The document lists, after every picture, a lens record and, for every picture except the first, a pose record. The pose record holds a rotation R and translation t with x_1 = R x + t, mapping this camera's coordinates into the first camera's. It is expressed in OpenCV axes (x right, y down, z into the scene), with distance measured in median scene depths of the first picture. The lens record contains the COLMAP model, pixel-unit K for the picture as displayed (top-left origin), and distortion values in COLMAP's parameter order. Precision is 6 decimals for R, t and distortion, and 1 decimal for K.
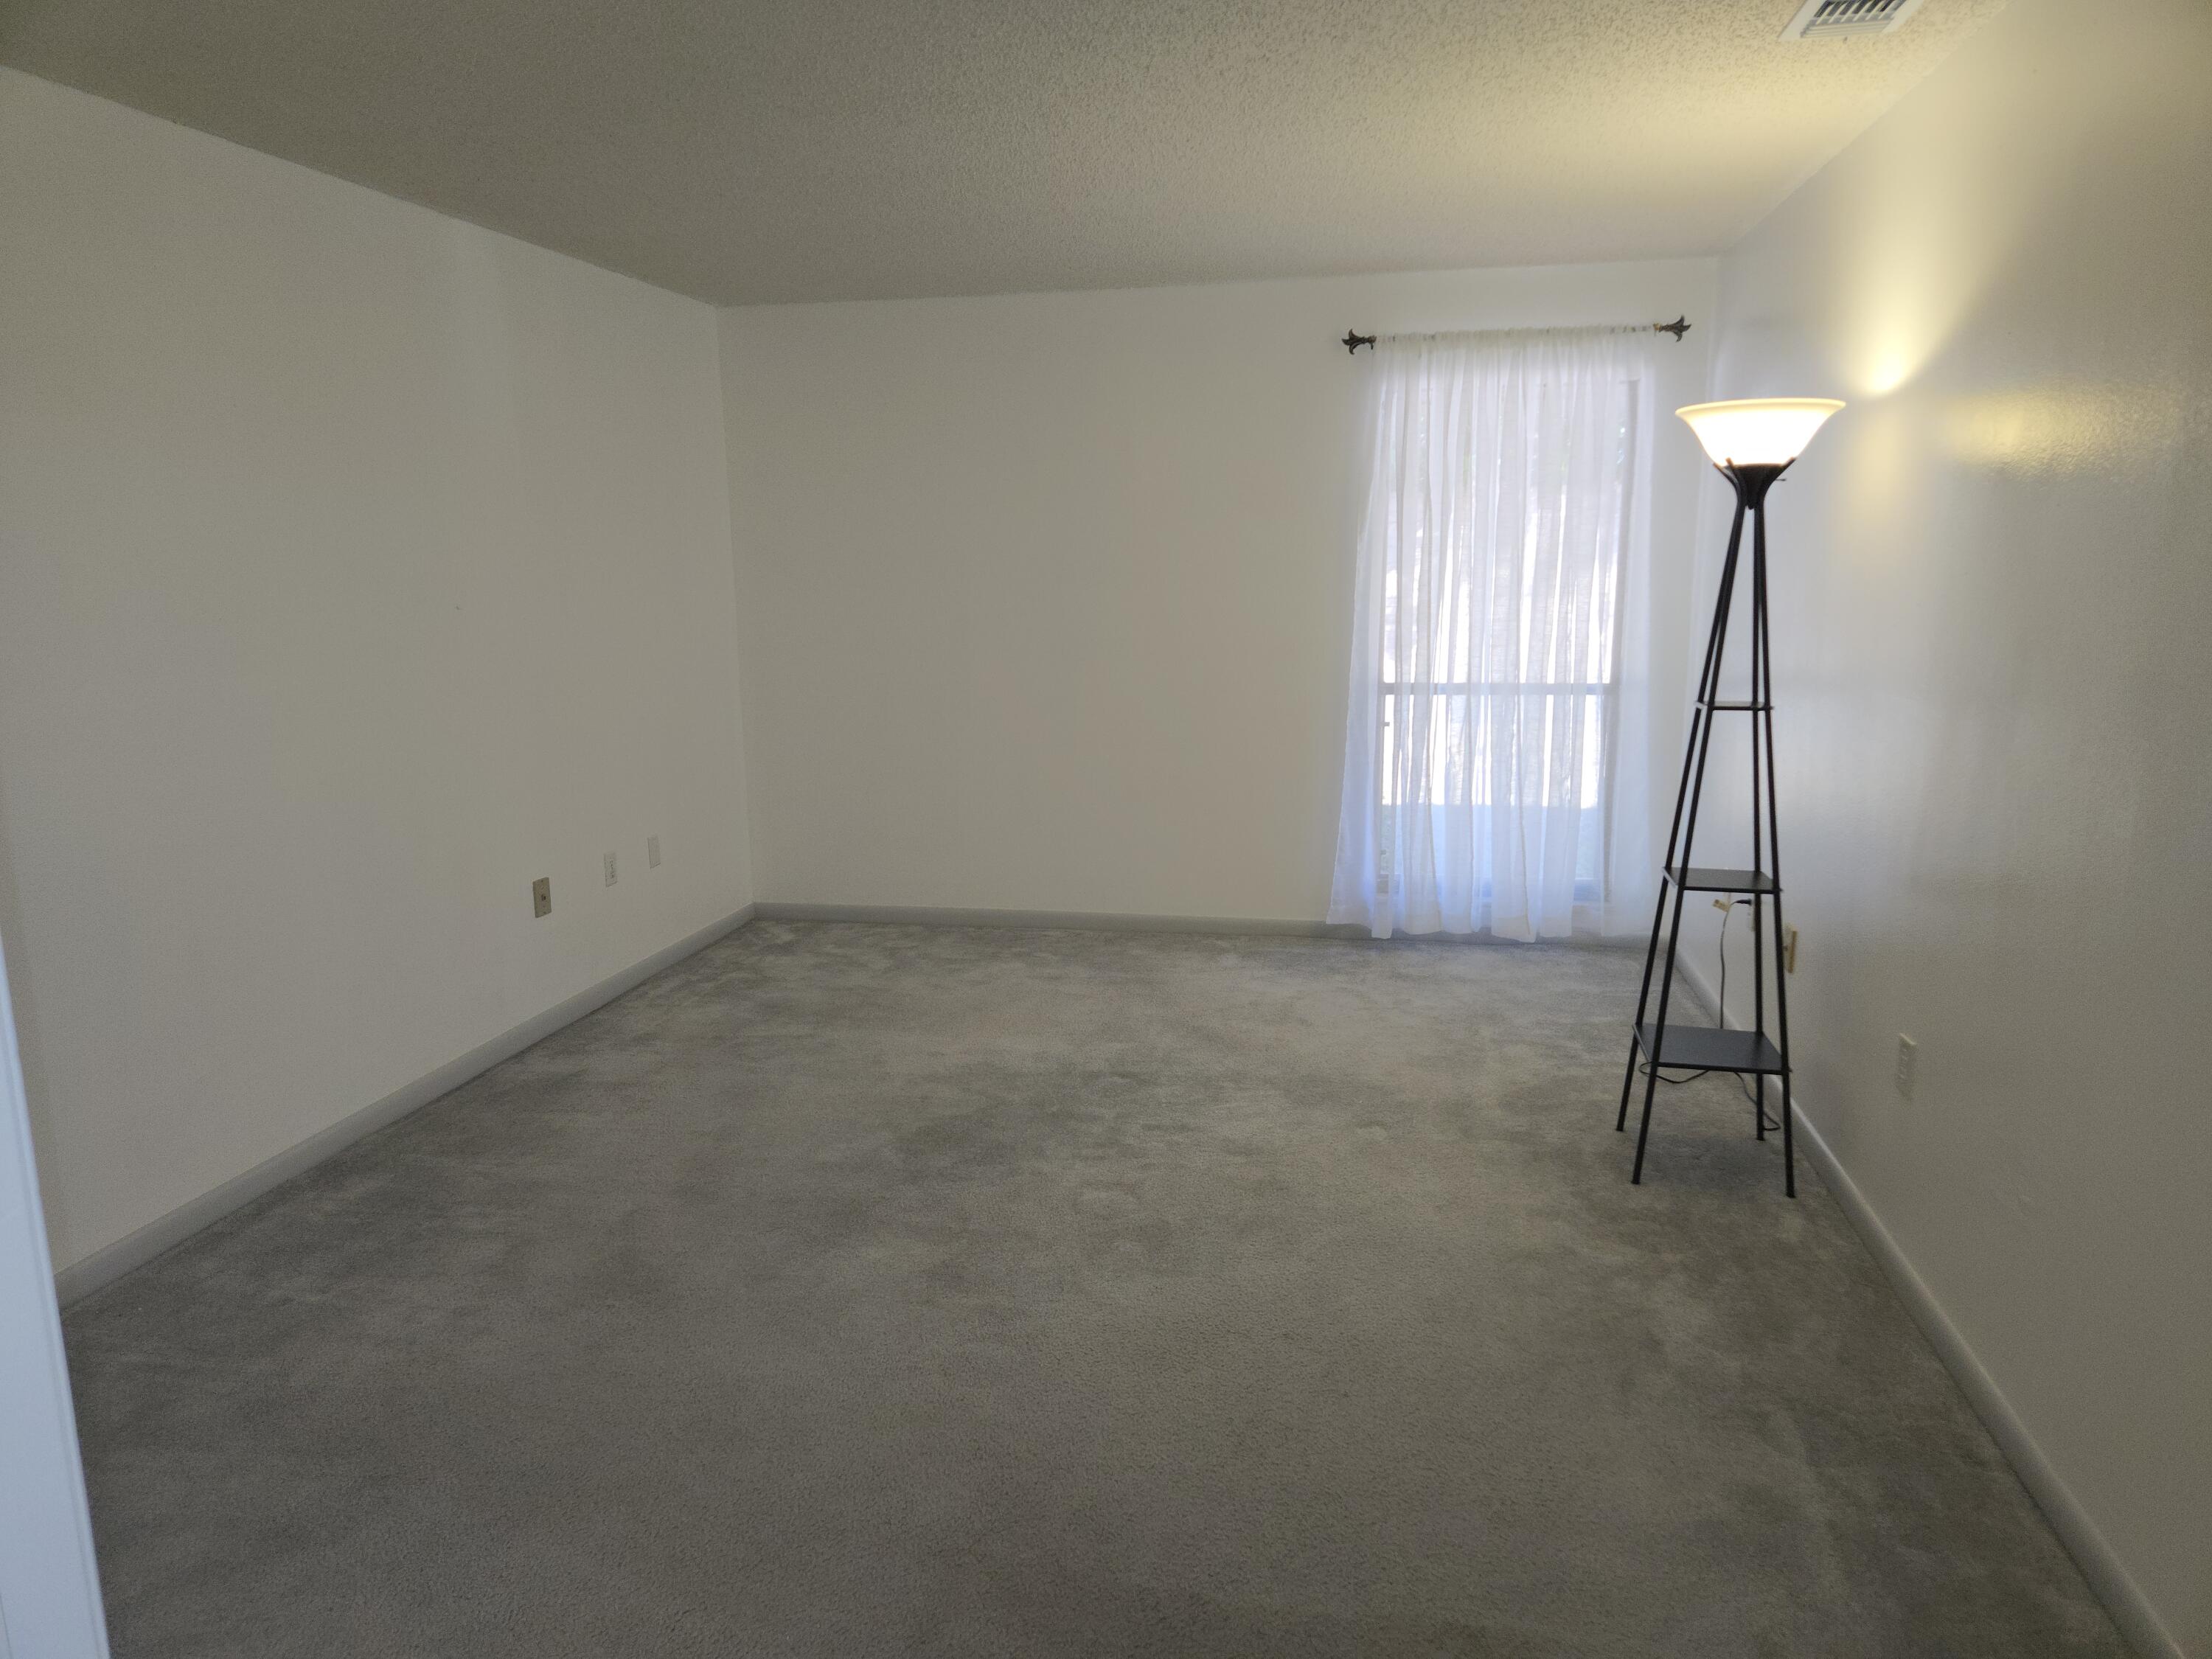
lens RADIAL K [[1475.8, 0, 1110.2], [0, 1475.8, 851.0], [0, 0, 1]] dist [0.091536, -0.070016]
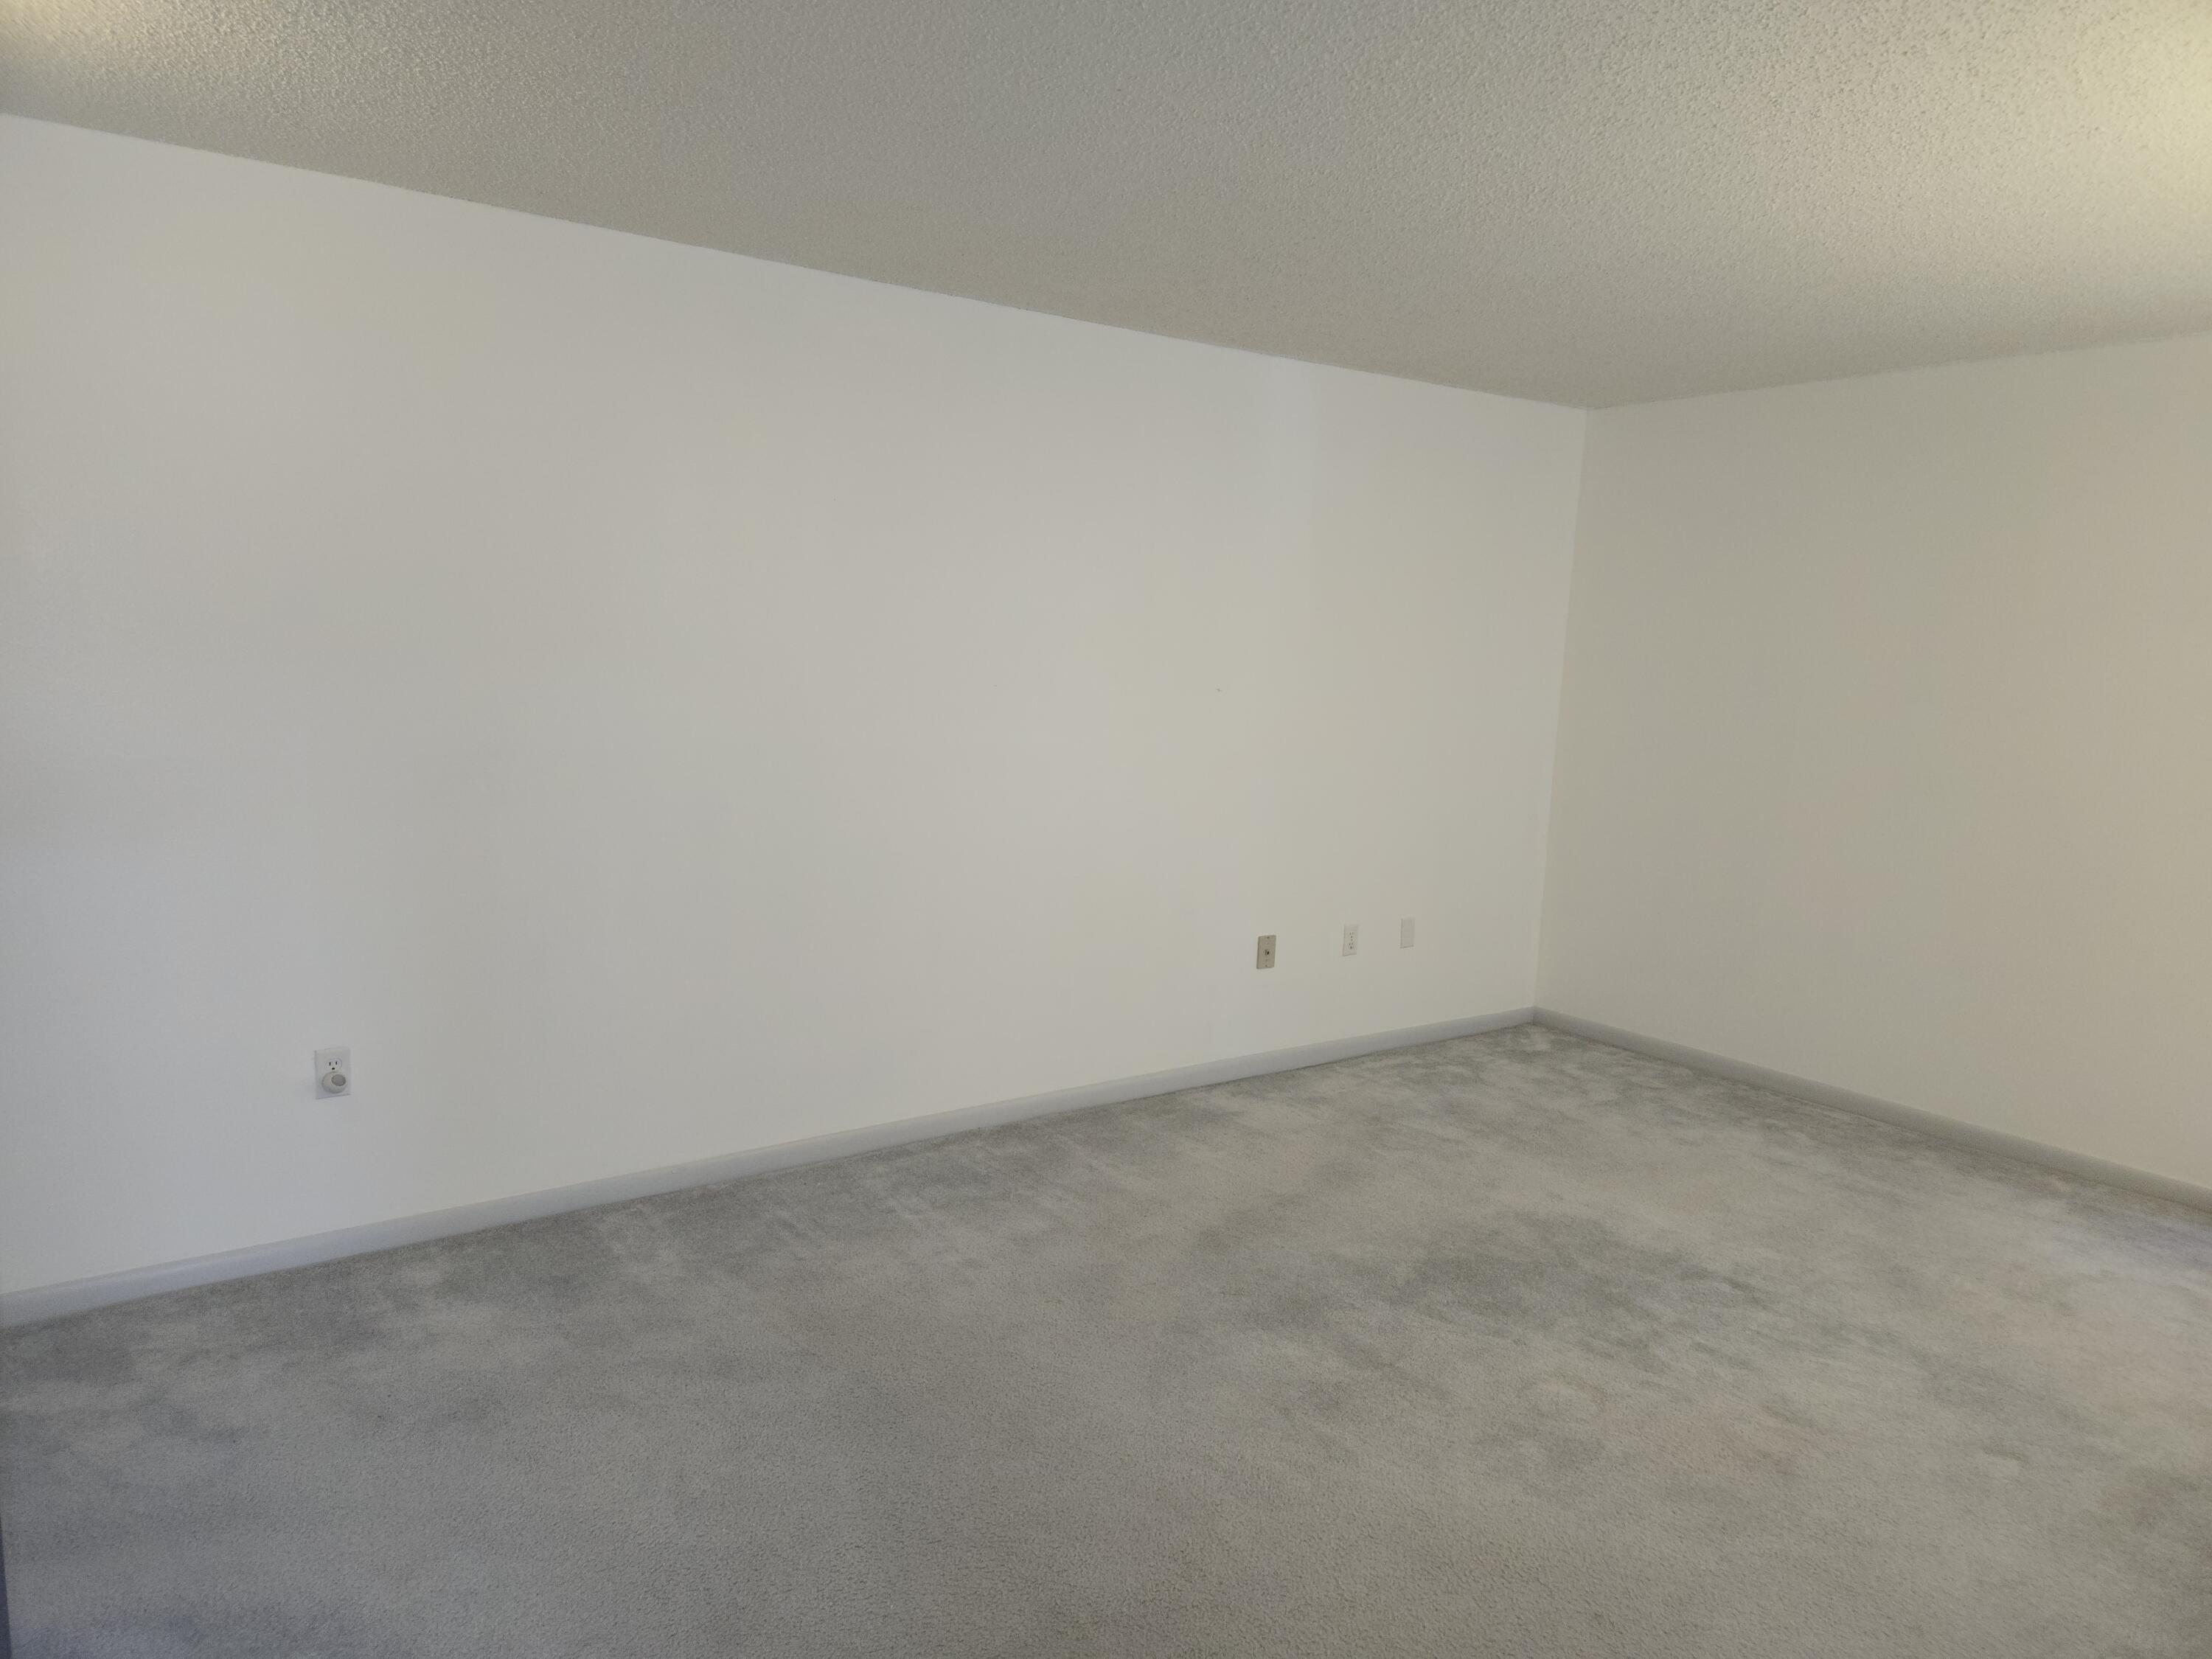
lens RADIAL K [[1475.8, 0, 1110.2], [0, 1475.8, 851.0], [0, 0, 1]] dist [0.091536, -0.070016]
pose [[0.743060, 0.141943, -0.653999, 0.272480], [-0.181757, 0.983319, 0.006910, -0.033183], [0.644070, 0.113735, 0.756464, 0.095360]]
